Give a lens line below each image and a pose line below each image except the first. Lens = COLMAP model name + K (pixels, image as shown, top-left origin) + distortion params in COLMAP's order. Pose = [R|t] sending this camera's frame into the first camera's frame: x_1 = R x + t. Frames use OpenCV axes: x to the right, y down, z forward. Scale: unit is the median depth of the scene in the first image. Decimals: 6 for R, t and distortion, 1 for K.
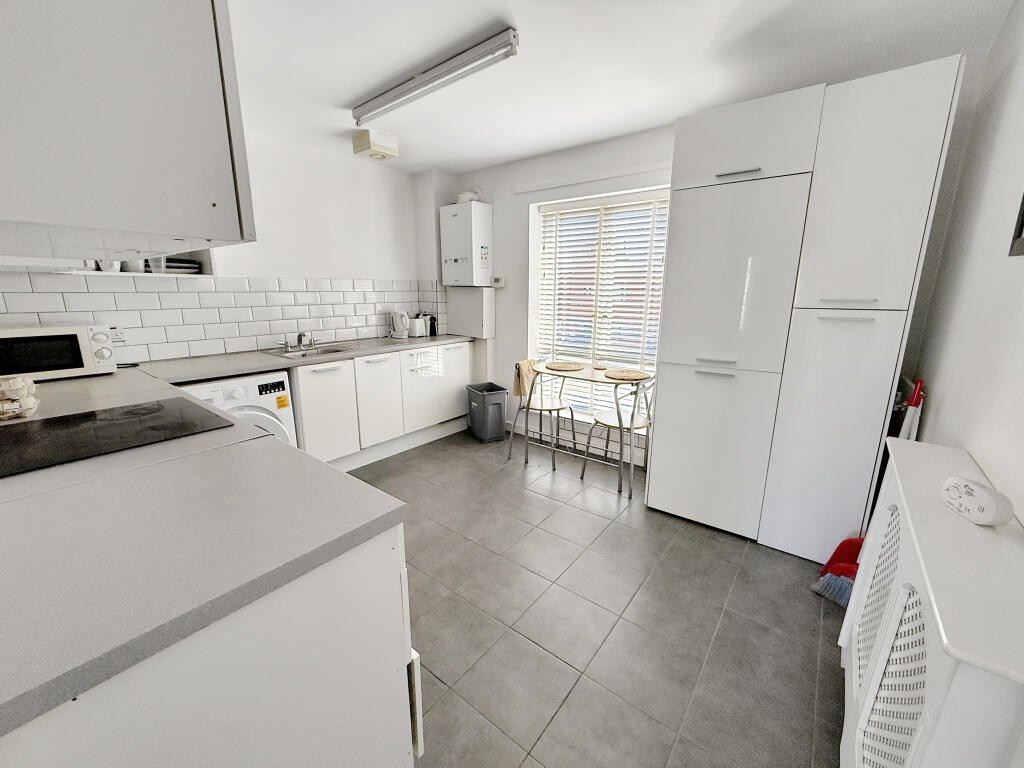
lens RADIAL K [[411.5, 0, 511.5], [0, 411.5, 385.2], [0, 0, 1]] dist [0.000622, -0.000077]
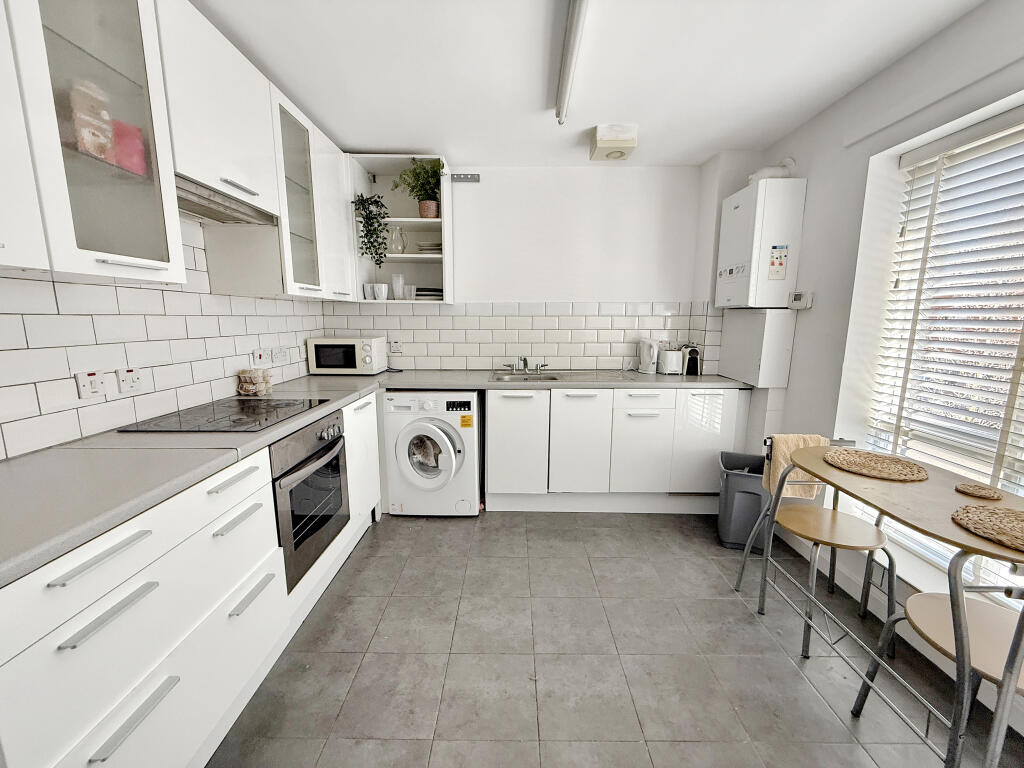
lens RADIAL K [[411.5, 0, 509.8], [0, 411.5, 382.3], [0, 0, 1]] dist [0.000622, -0.000077]
pose [[0.604116, 0.123496, -0.787269, 0.211647], [-0.180581, 0.983435, 0.015698, -0.063445], [0.776167, 0.132683, 0.616409, 0.312013]]
